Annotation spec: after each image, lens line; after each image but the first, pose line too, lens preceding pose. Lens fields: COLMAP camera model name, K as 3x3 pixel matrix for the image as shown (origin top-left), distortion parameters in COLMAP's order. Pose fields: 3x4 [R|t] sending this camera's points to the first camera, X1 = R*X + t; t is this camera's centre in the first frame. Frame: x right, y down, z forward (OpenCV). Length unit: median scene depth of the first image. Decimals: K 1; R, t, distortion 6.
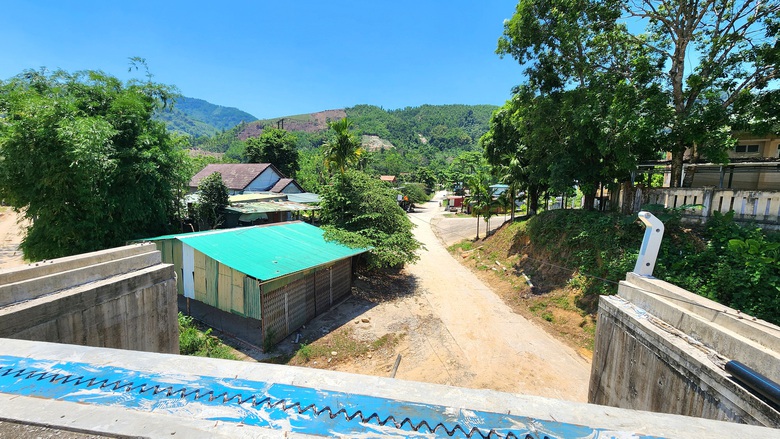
lens RADIAL K [[324.4, 0, 390.0], [0, 324.4, 219.5], [0, 0, 1]] dist [-0.000727, -0.000048]
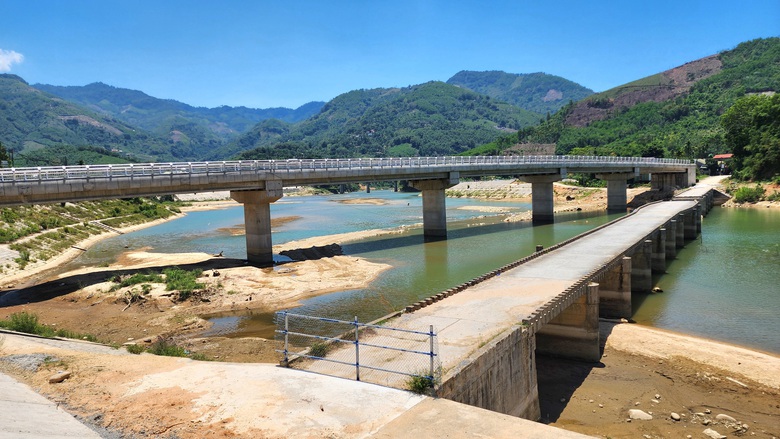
lens RADIAL K [[561.4, 0, 390.0], [0, 561.4, 219.5], [0, 0, 1]] dist [0.085753, -0.001221]
pose [[0.776066, -0.027801, -0.630039, 0.086860], [0.003162, 0.999187, -0.040195, 0.051706], [0.630644, 0.029202, 0.775523, -0.384833]]
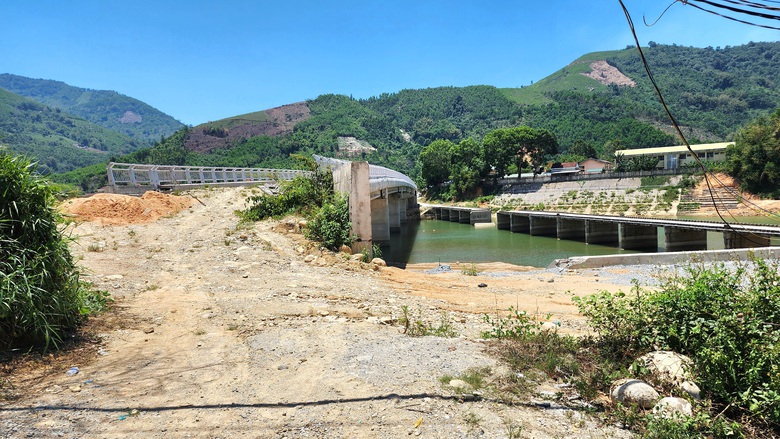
lens RADIAL K [[561.4, 0, 390.0], [0, 561.4, 219.5], [0, 0, 1]] dist [0.085753, -0.001221]
pose [[0.995378, -0.075170, 0.059774, -0.041377], [0.078555, 0.995309, -0.056464, 0.050157], [-0.055250, 0.060898, 0.996614, -0.430017]]
